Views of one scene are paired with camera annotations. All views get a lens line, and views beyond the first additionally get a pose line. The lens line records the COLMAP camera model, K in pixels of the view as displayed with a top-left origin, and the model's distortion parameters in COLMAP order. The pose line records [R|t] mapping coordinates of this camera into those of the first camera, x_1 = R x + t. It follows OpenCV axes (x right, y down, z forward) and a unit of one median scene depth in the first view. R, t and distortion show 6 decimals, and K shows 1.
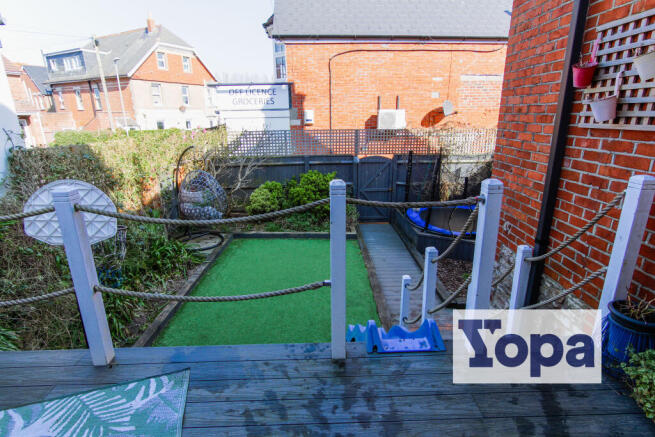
lens RADIAL K [[335.4, 0, 322.6], [0, 335.4, 213.6], [0, 0, 1]] dist [-0.002033, 0.001636]
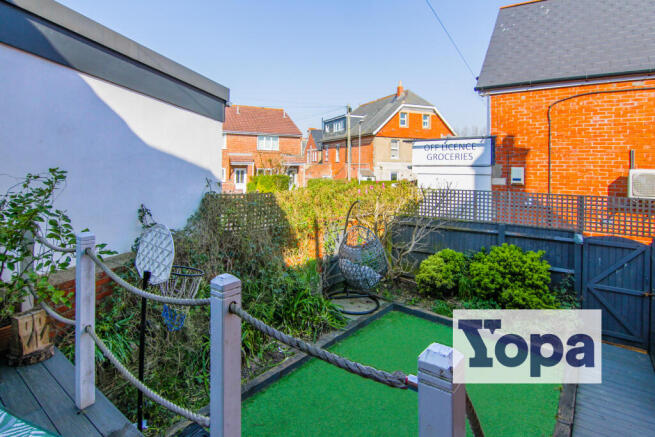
lens RADIAL K [[354.1, 0, 327.2], [0, 354.1, 161.3], [0, 0, 1]] dist [-0.000860, 0.000729]
pose [[0.774283, 0.010442, -0.632753, 0.143180], [-0.198461, 0.953431, -0.227118, -0.040179], [0.600915, 0.301430, 0.740298, 0.096325]]
